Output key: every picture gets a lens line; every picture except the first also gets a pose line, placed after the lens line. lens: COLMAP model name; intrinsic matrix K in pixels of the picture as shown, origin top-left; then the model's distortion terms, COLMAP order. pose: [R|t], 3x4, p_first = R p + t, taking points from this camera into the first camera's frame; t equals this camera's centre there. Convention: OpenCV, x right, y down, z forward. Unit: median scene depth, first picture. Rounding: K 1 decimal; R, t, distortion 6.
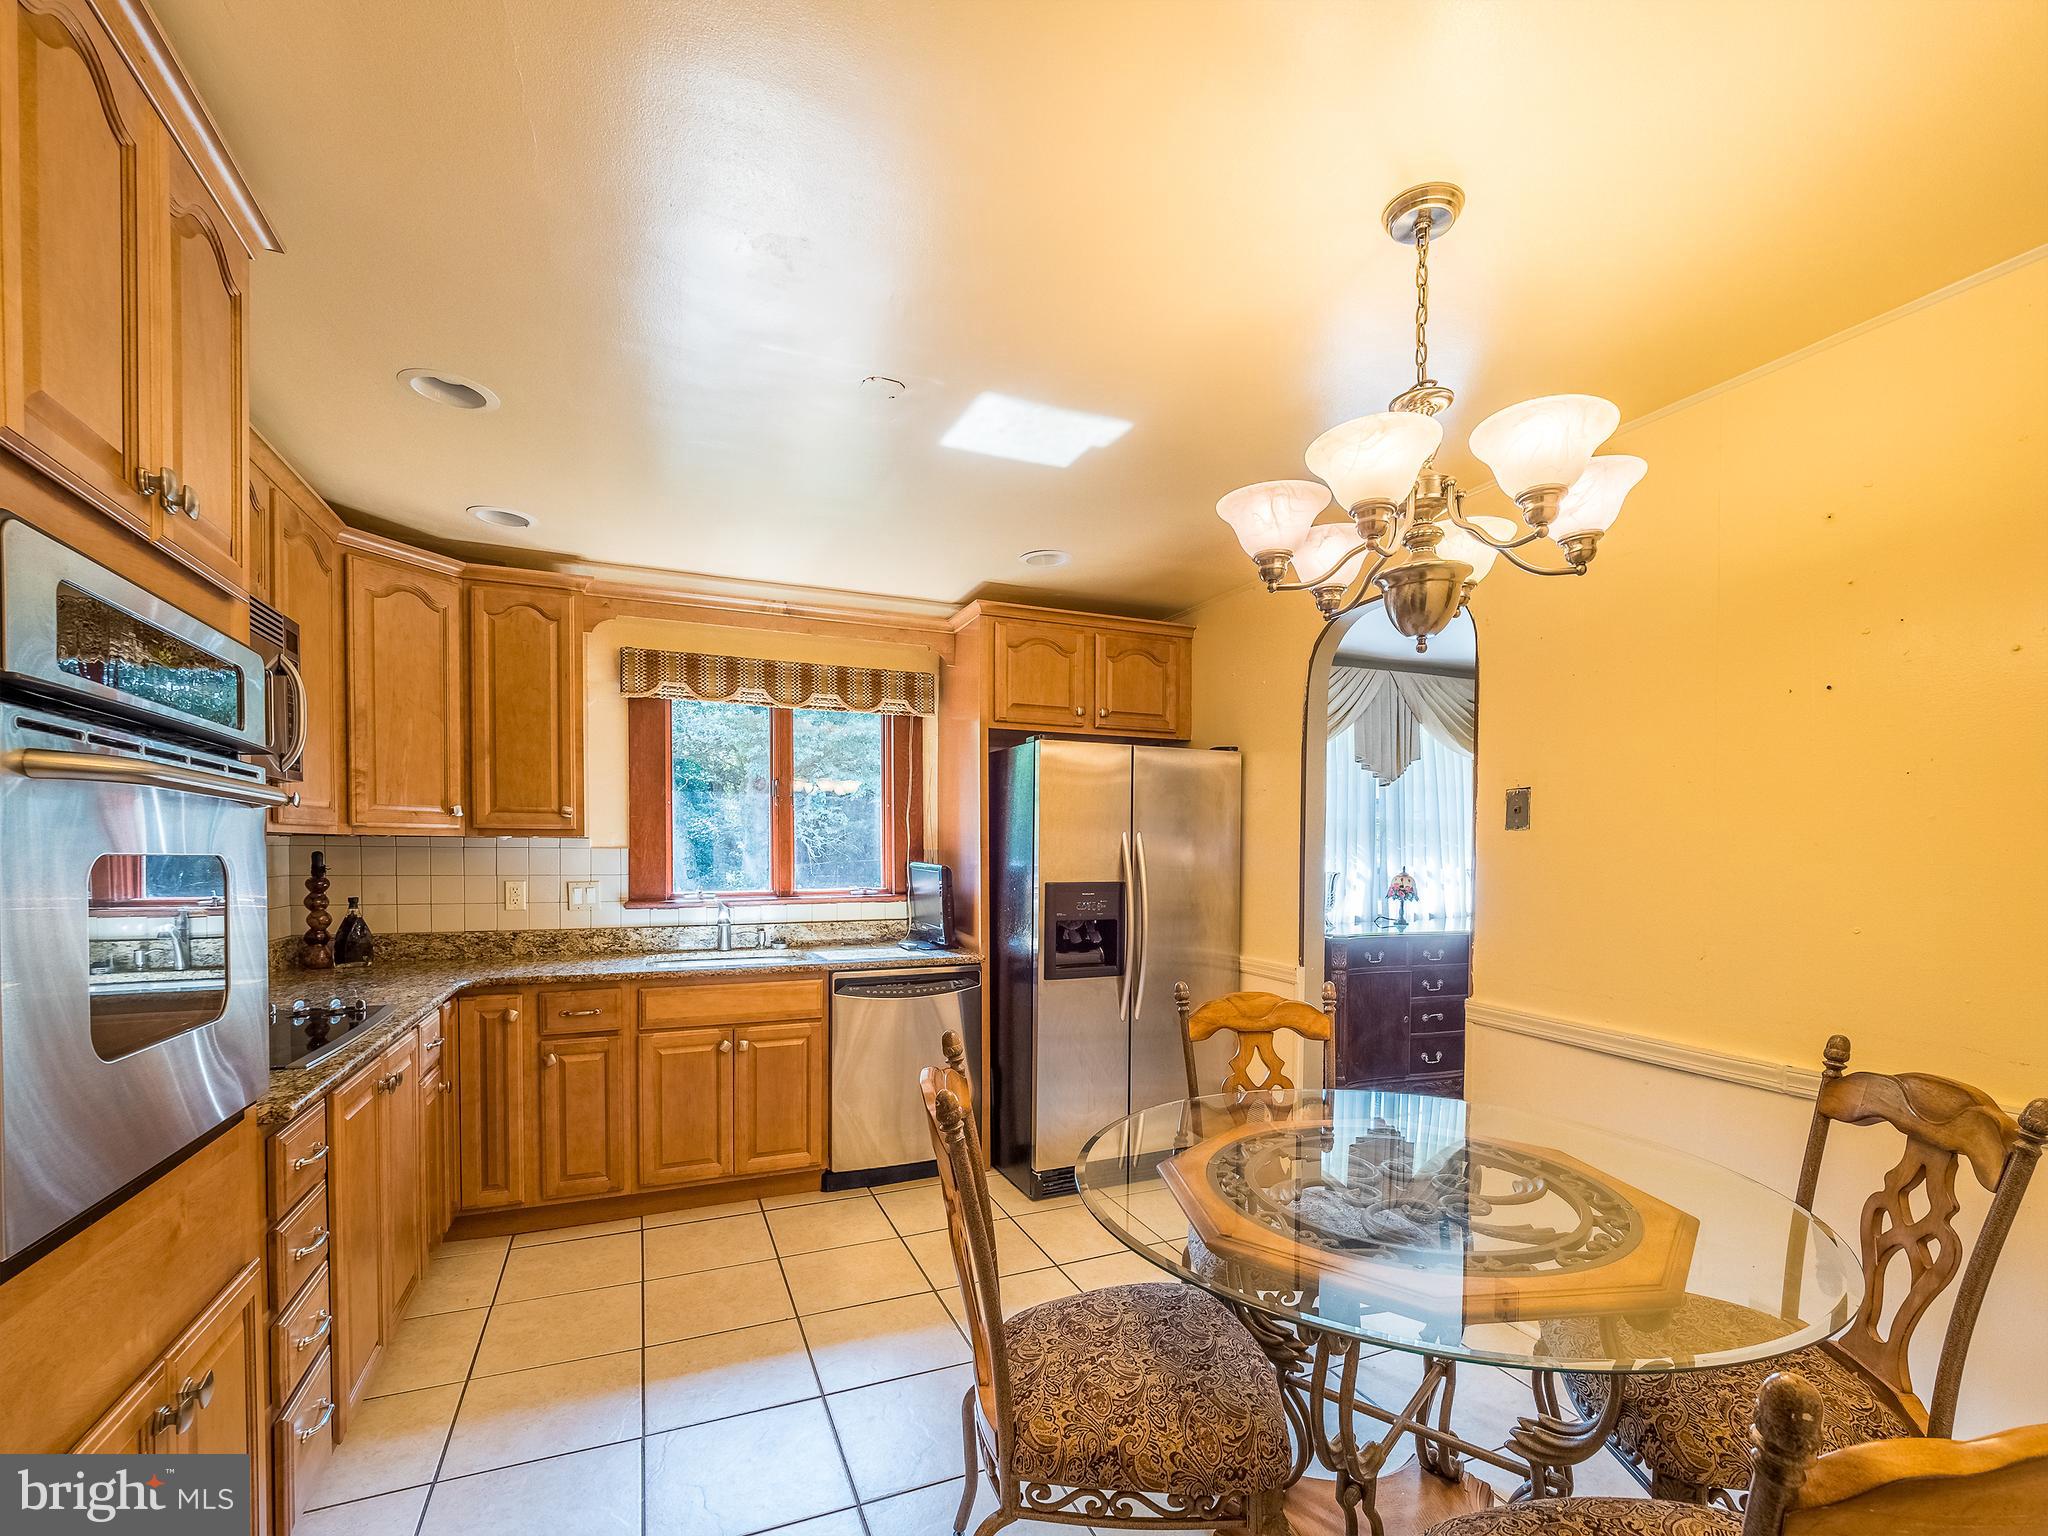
lens RADIAL K [[952.2, 0, 1028.4], [0, 952.2, 877.9], [0, 0, 1]] dist [-0.021062, -0.000149]
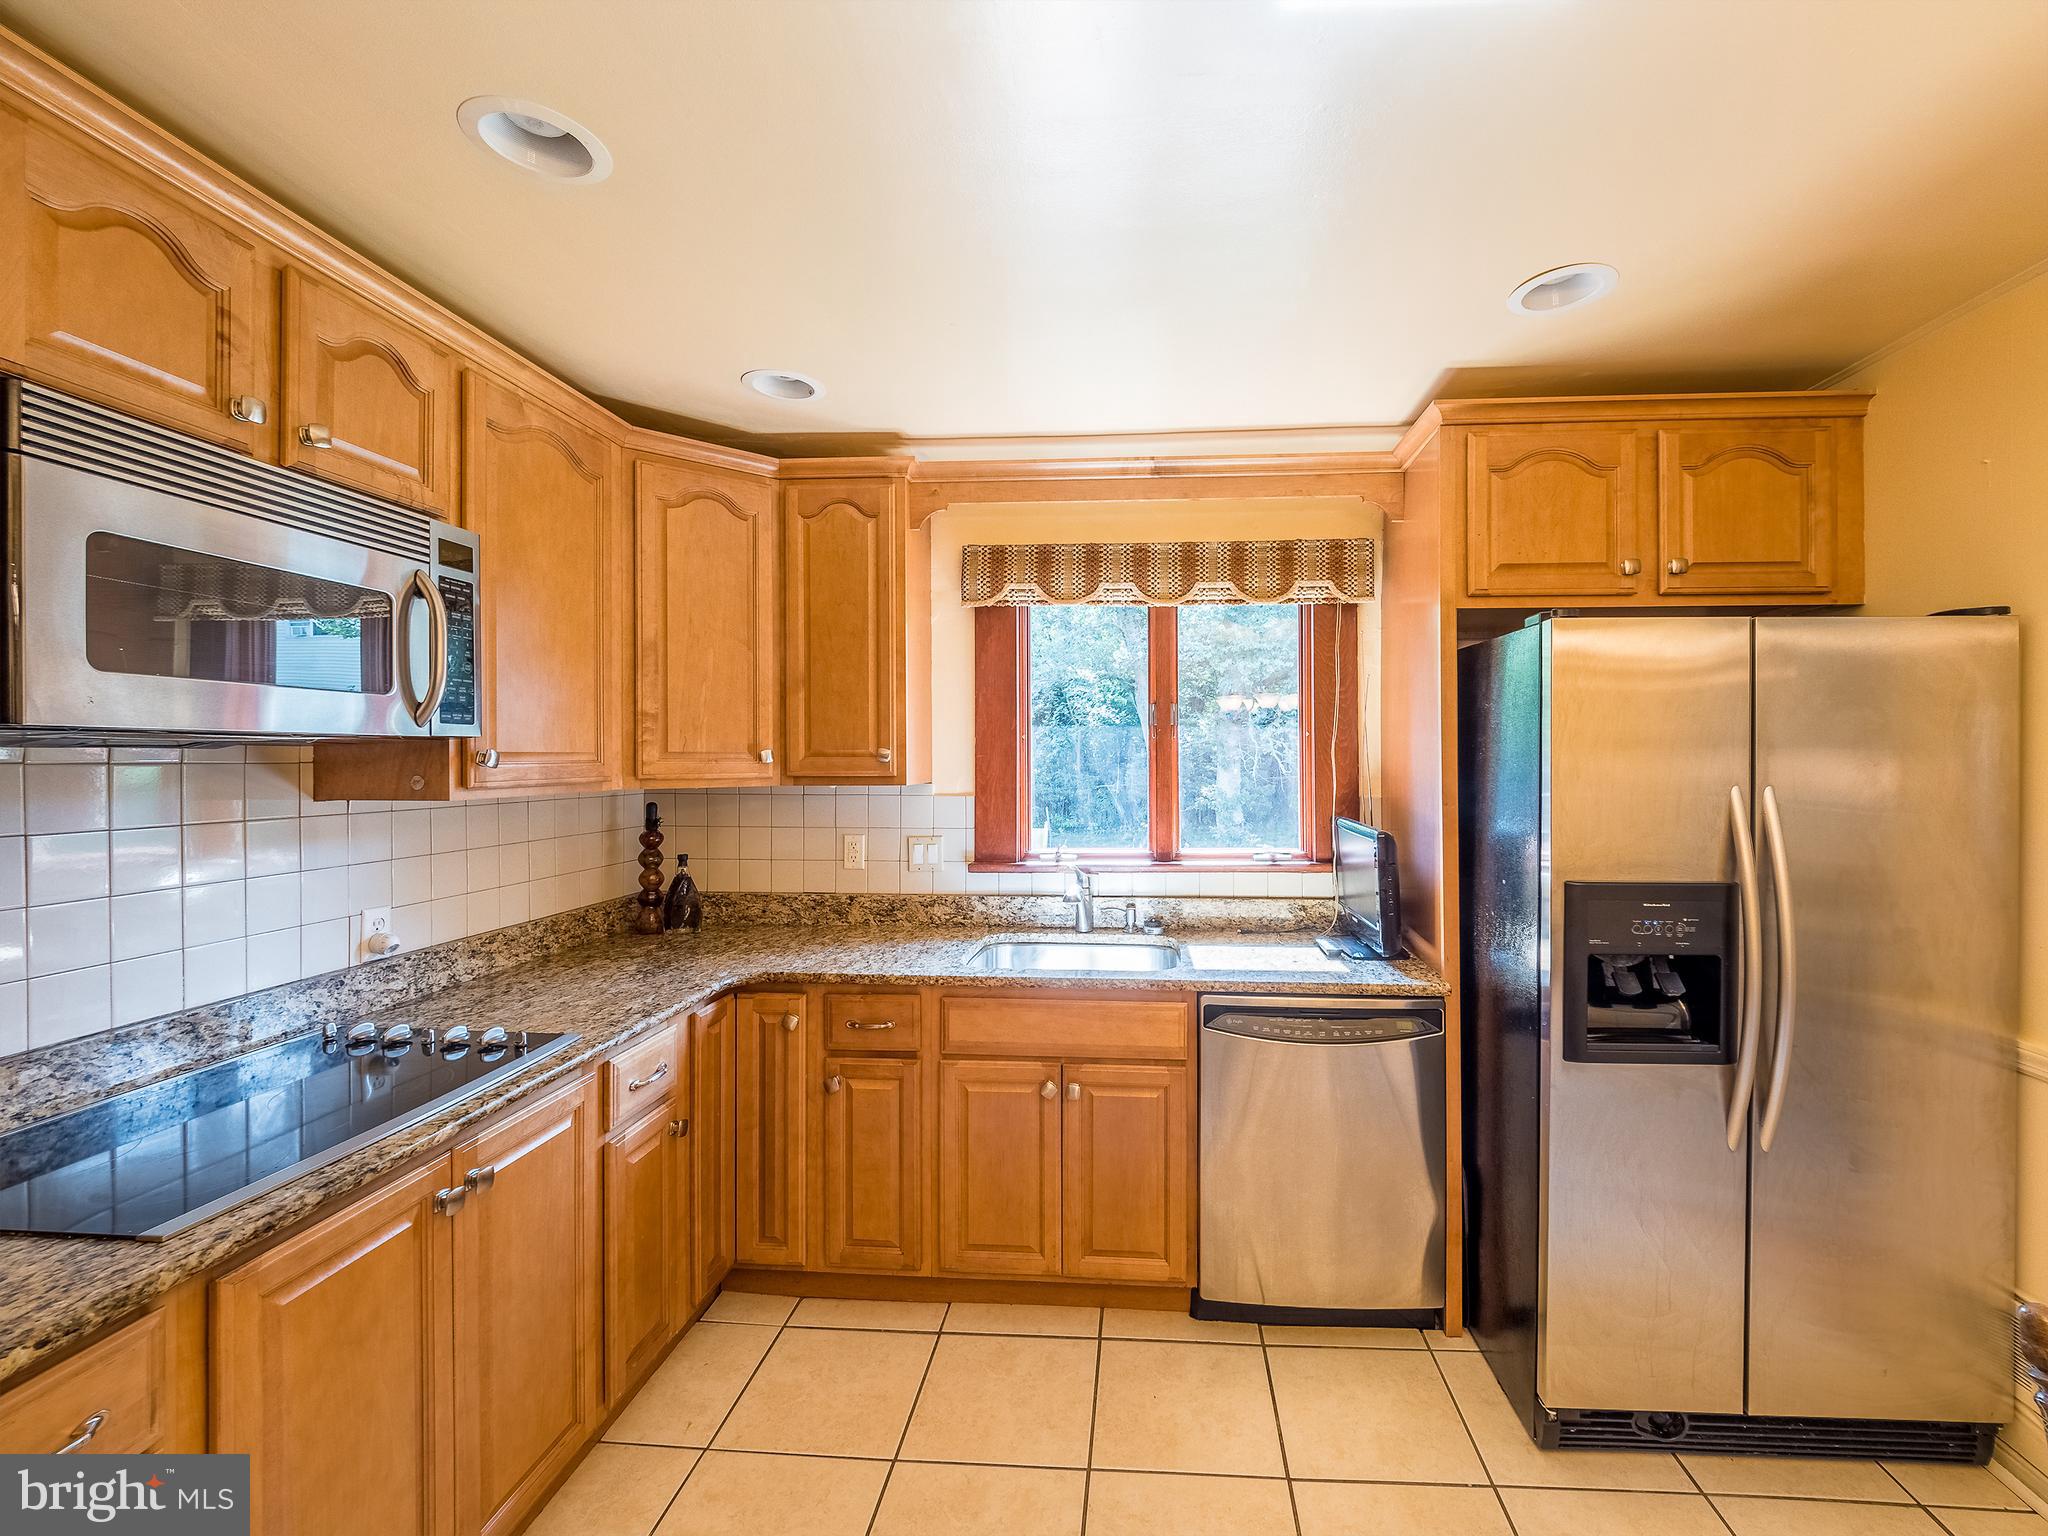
lens RADIAL K [[932.5, 0, 1076.8], [0, 932.5, 767.0], [0, 0, 1]] dist [-0.000439, -0.000405]
pose [[0.897912, -0.005111, -0.440146, 0.002473], [-0.003542, 0.999816, -0.018836, -0.045381], [0.440161, 0.018472, 0.897729, 0.368172]]
